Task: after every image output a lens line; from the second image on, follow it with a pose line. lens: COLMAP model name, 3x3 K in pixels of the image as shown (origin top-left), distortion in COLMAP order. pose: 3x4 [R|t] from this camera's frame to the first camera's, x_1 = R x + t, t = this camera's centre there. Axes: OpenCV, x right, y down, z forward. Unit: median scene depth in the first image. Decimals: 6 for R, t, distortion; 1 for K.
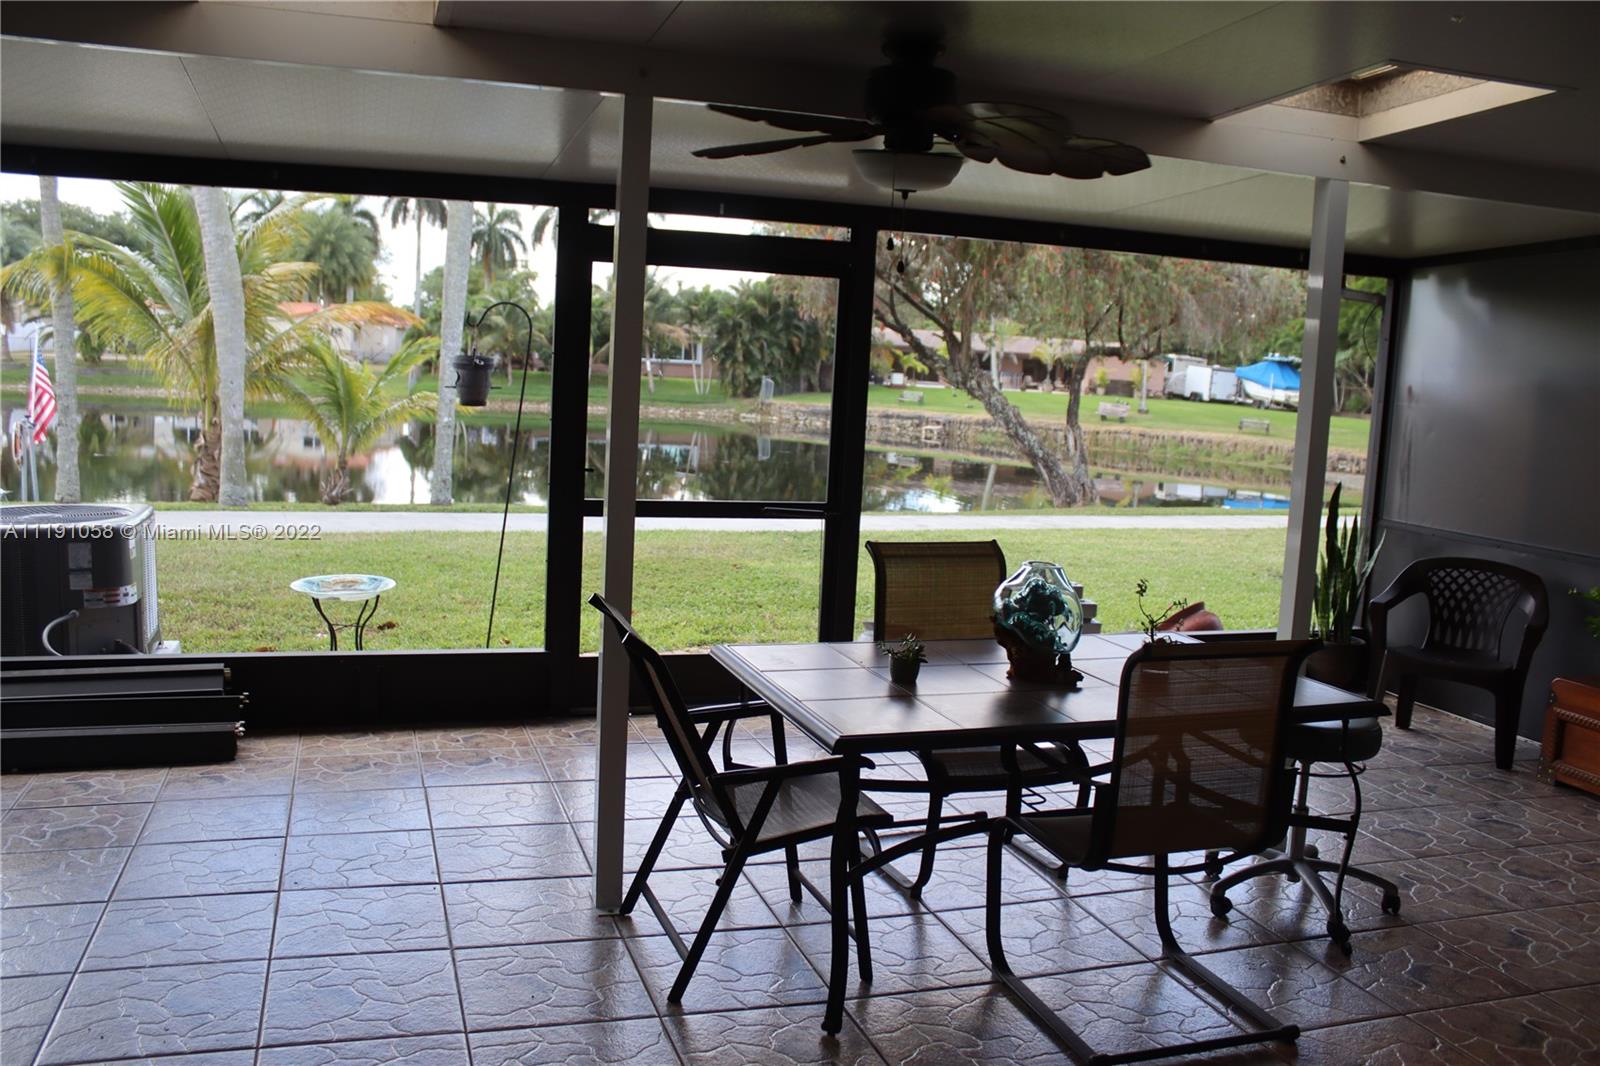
lens RADIAL K [[1344.7, 0, 787.9], [0, 1344.7, 517.8], [0, 0, 1]] dist [-0.161010, 0.143159]
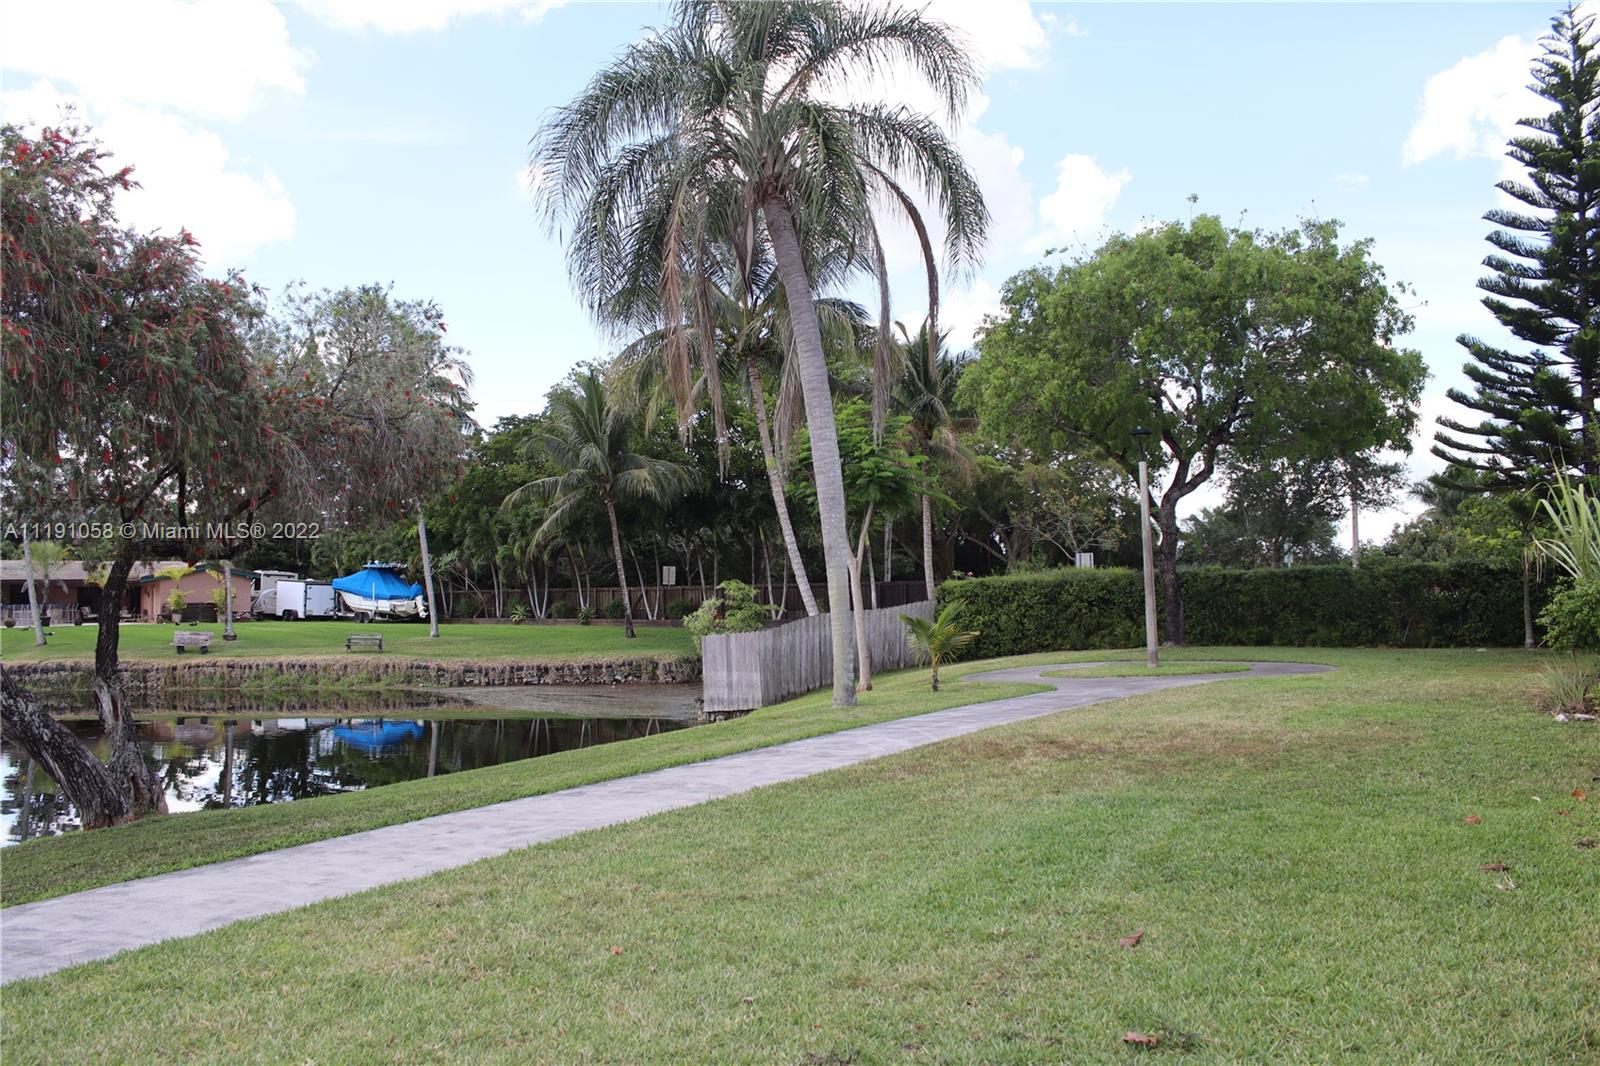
lens RADIAL K [[1344.7, 0, 787.9], [0, 1344.7, 517.8], [0, 0, 1]] dist [-0.161010, 0.143159]
pose [[0.785207, -0.033717, 0.618314, 0.041480], [0.133506, 0.984251, -0.115869, -0.013551], [-0.604670, 0.173530, 0.777343, 0.155126]]
